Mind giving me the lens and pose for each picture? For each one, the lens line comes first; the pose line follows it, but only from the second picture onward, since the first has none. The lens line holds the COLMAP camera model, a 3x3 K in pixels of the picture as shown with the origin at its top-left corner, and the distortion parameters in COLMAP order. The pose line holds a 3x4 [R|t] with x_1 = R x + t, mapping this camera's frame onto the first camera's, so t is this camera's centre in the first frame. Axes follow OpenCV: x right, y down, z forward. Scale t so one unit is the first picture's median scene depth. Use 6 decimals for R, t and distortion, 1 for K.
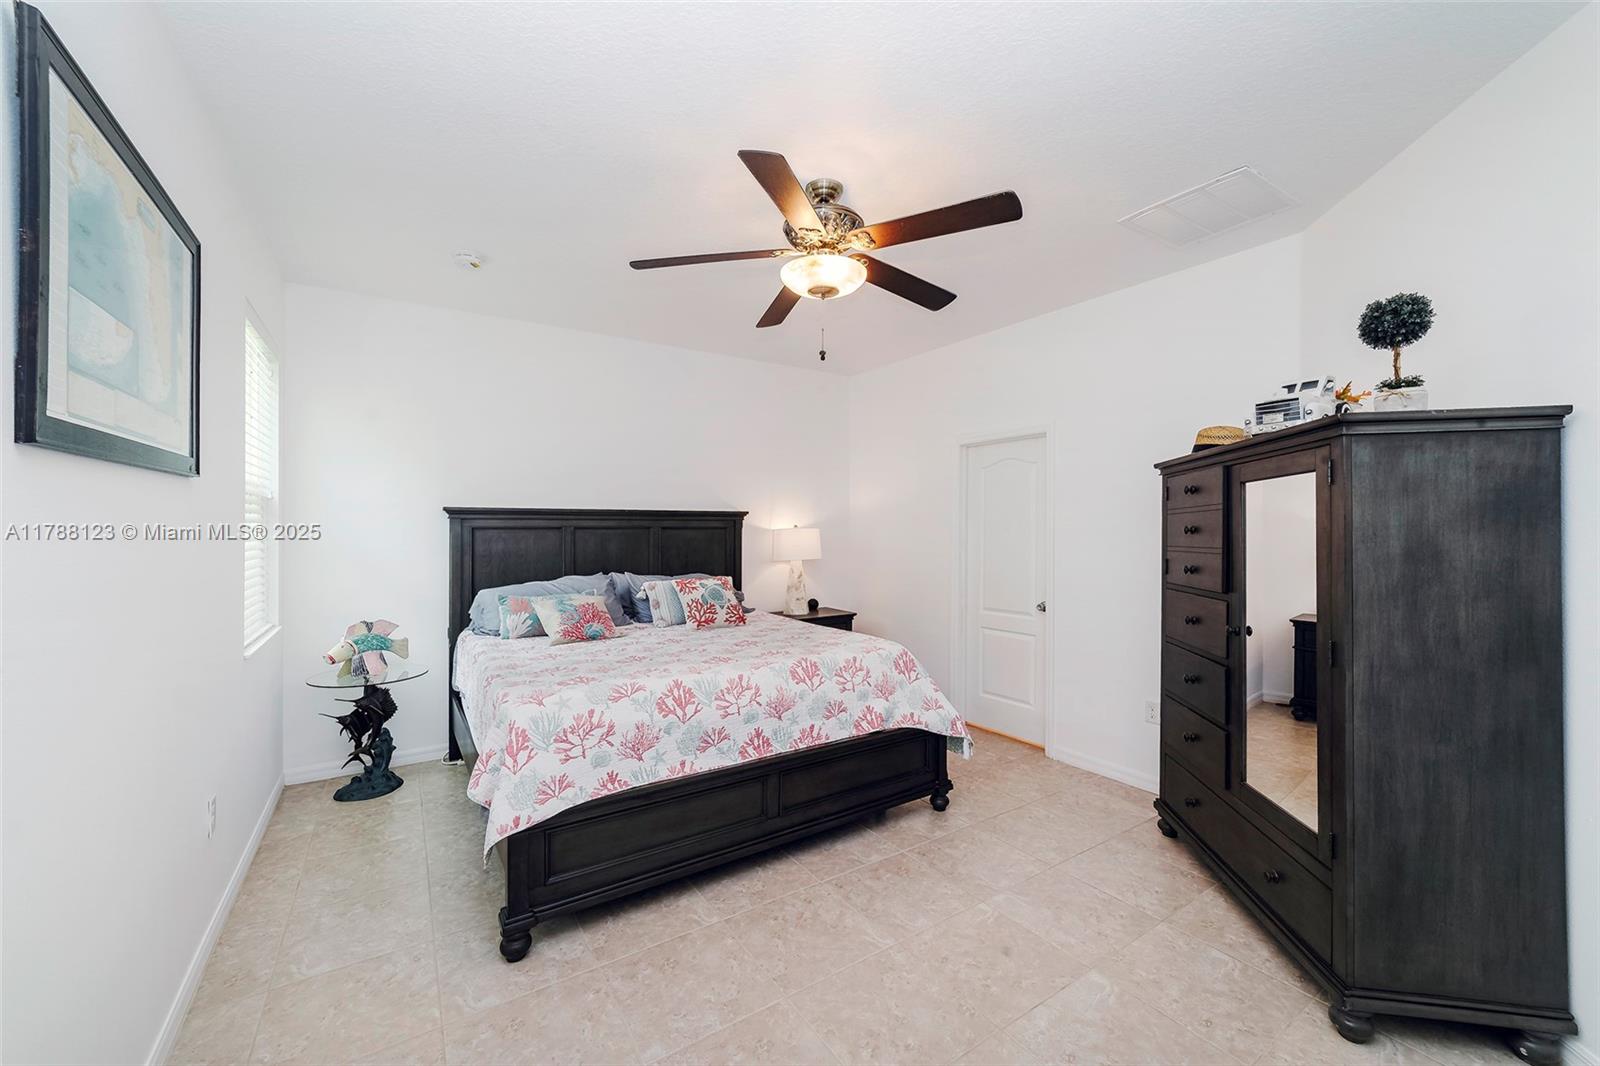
lens RADIAL K [[629.6, 0, 798.7], [0, 629.6, 532.0], [0, 0, 1]] dist [-0.004005, 0.002257]
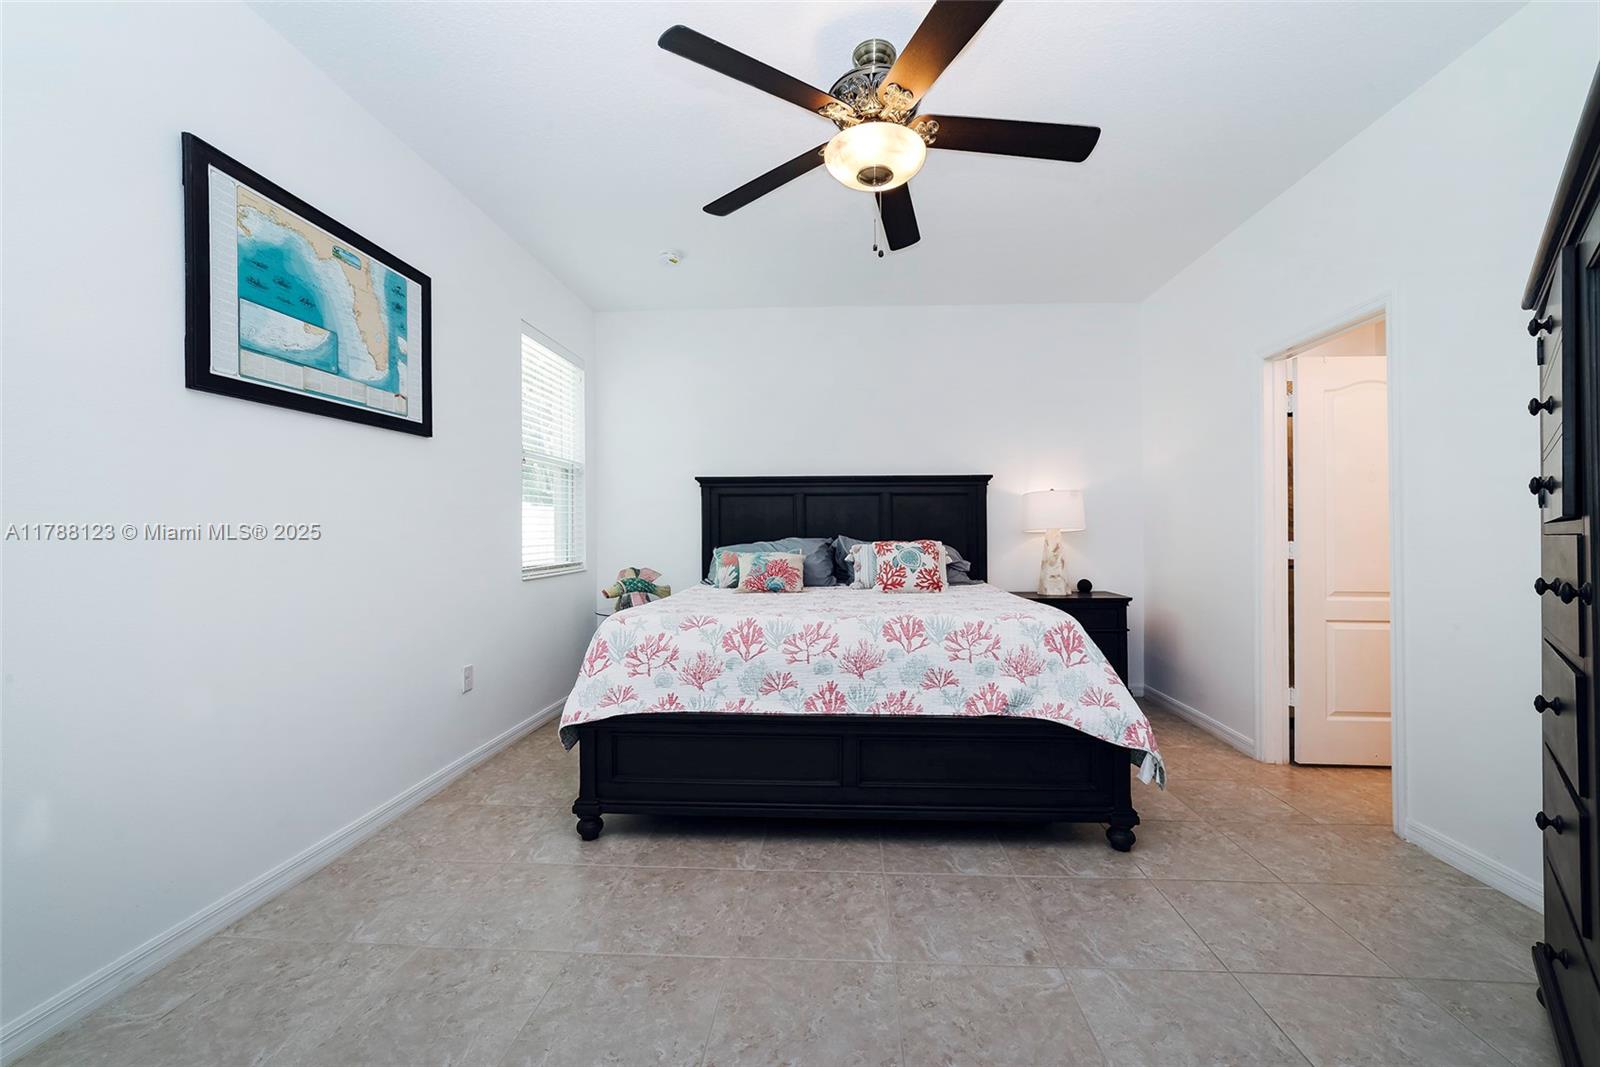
lens RADIAL K [[629.6, 0, 801.3], [0, 629.6, 527.2], [0, 0, 1]] dist [-0.004005, 0.002257]
pose [[0.803688, -0.006177, -0.595019, 0.416173], [-0.001404, 0.999924, -0.012278, 0.095124], [0.595049, 0.010703, 0.803618, 0.230717]]
